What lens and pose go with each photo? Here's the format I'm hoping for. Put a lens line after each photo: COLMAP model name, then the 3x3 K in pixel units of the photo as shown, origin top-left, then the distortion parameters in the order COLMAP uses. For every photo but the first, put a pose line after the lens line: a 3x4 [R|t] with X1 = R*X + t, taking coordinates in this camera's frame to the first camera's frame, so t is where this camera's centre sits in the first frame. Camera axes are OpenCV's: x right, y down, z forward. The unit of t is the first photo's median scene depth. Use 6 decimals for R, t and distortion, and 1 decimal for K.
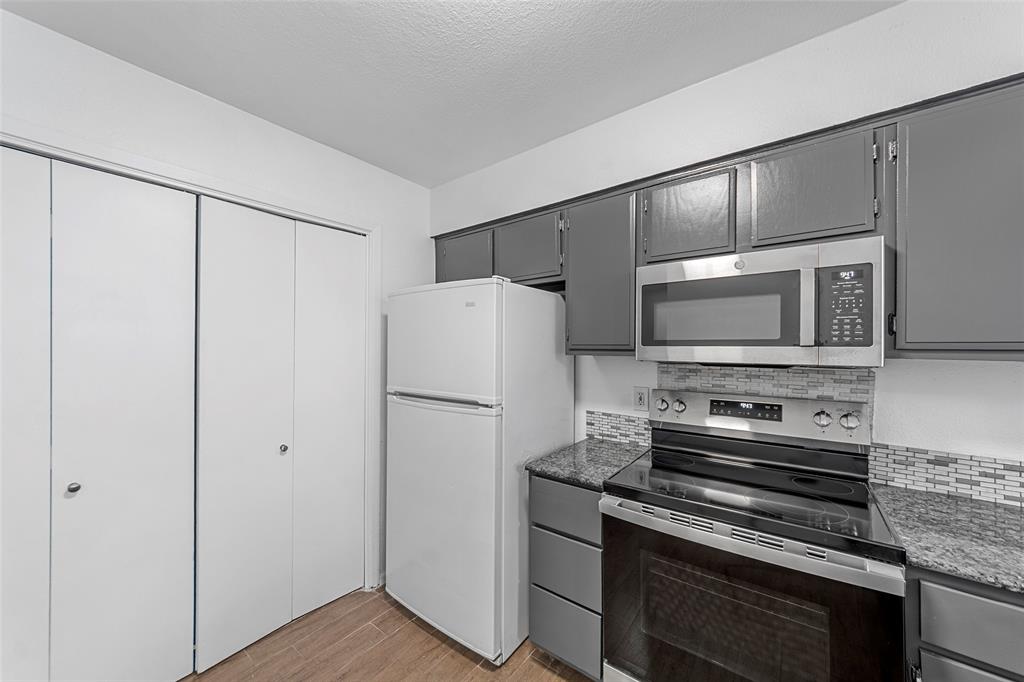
lens RADIAL K [[367.3, 0, 509.8], [0, 367.3, 347.2], [0, 0, 1]] dist [-0.001221, -0.000220]
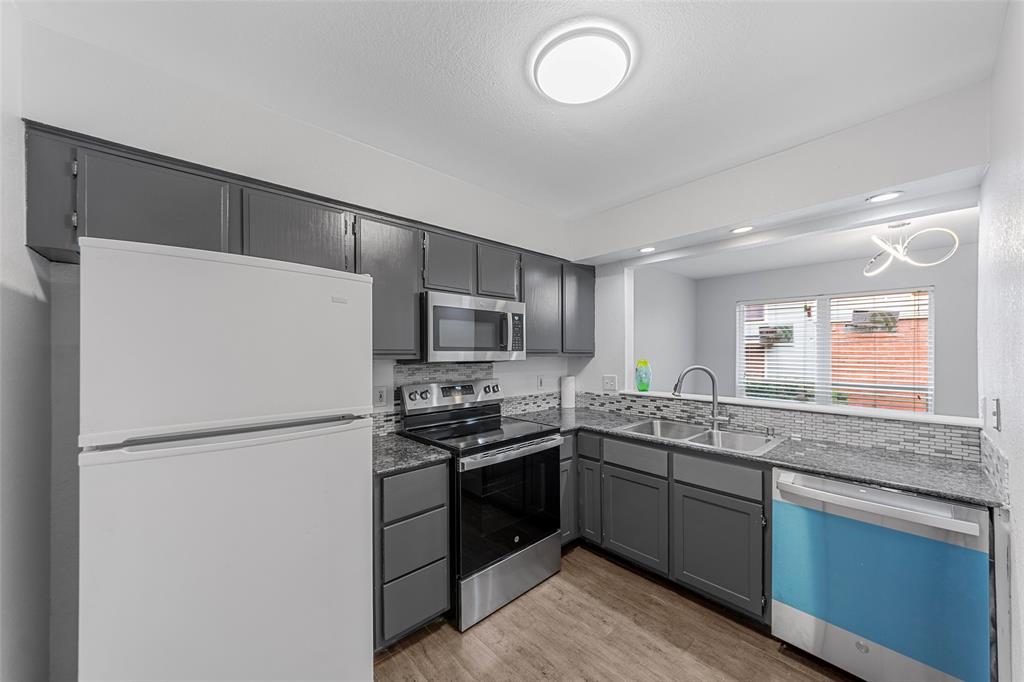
lens RADIAL K [[365.4, 0, 515.5], [0, 365.4, 351.3], [0, 0, 1]] dist [0.000791, -0.000237]
pose [[0.168767, -0.000714, 0.985656, -0.905415], [0.003243, 0.999995, 0.000169, -0.001147], [-0.985651, 0.003168, 0.168768, 0.487265]]
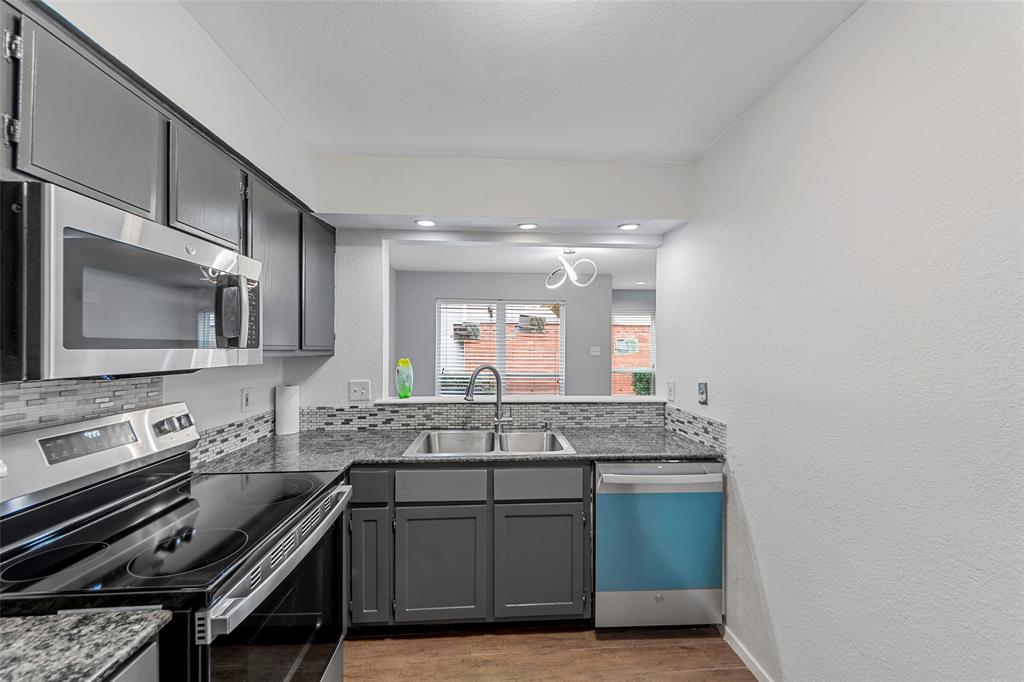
lens RADIAL K [[390.7, 0, 509.7], [0, 390.7, 344.0], [0, 0, 1]] dist [0.002184, -0.000281]
pose [[-0.657893, 0.002583, 0.753107, -0.429614], [-0.001965, 0.999985, -0.005146, -0.008637], [-0.753109, -0.004865, -0.657878, 0.906012]]
